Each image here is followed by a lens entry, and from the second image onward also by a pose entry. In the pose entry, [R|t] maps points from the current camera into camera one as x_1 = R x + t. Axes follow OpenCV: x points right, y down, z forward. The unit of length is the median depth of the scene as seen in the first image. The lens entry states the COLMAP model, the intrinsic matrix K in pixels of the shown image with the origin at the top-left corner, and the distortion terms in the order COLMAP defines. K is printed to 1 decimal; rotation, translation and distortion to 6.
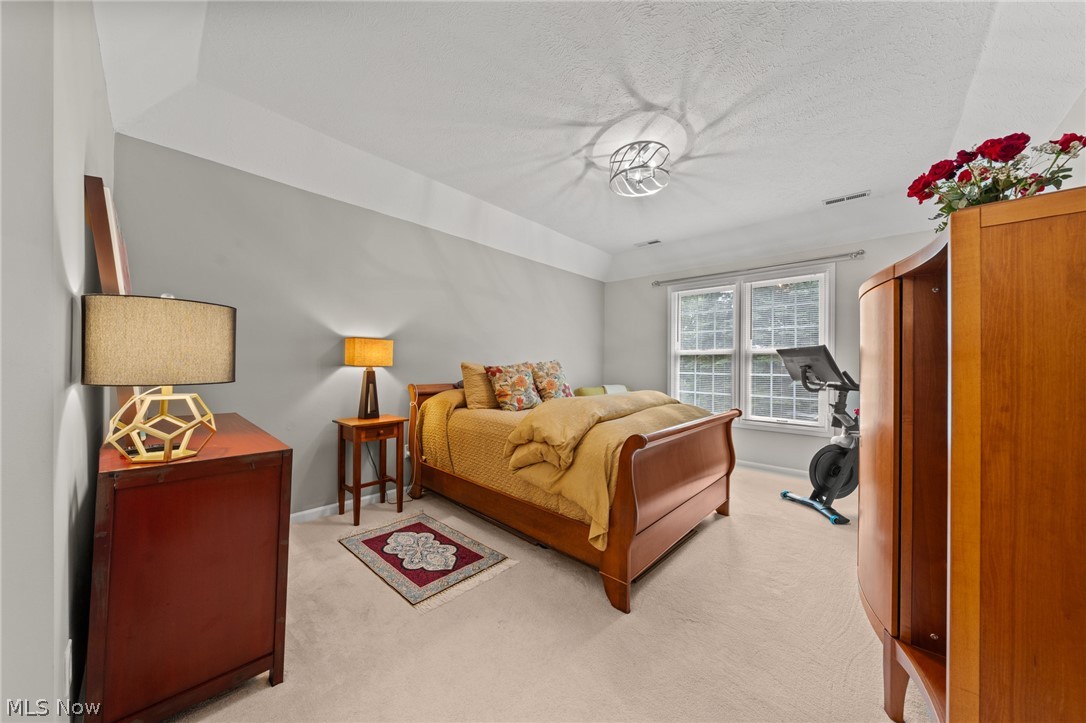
lens RADIAL K [[369.2, 0, 543.1], [0, 369.2, 364.2], [0, 0, 1]] dist [-0.002822, 0.000854]
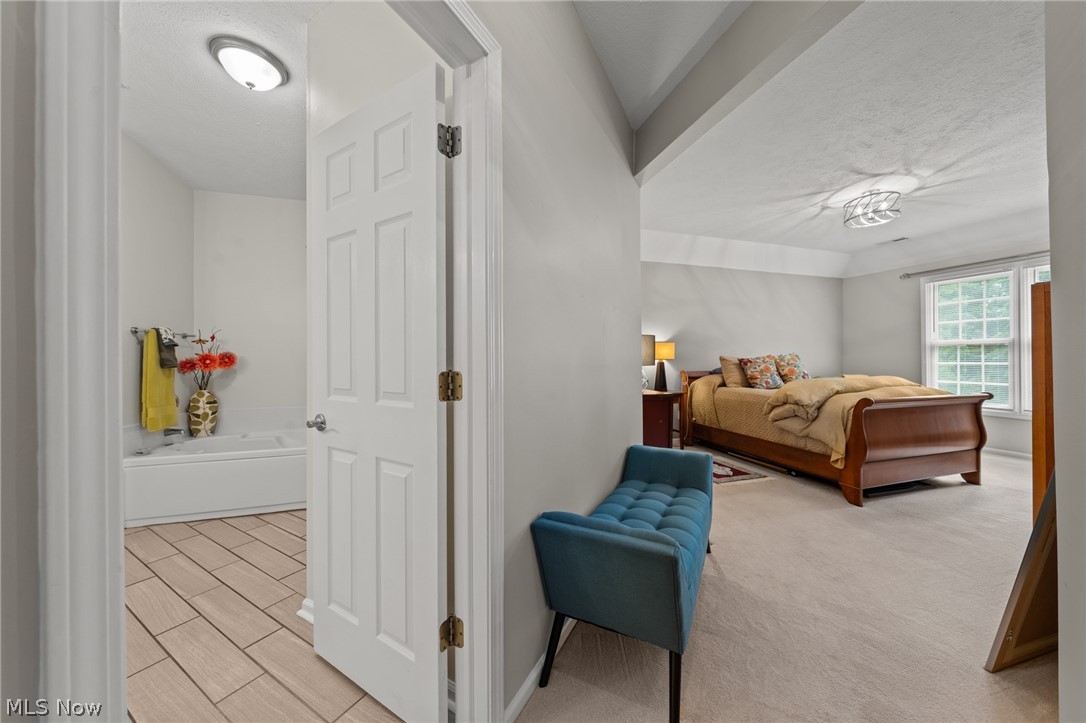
lens RADIAL K [[369.2, 0, 549.5], [0, 369.2, 356.5], [0, 0, 1]] dist [-0.002822, 0.000854]
pose [[0.870056, -0.015466, -0.492710, -0.093735], [0.013139, 0.999880, -0.008183, 0.000482], [0.492777, 0.000646, 0.870155, -0.660243]]
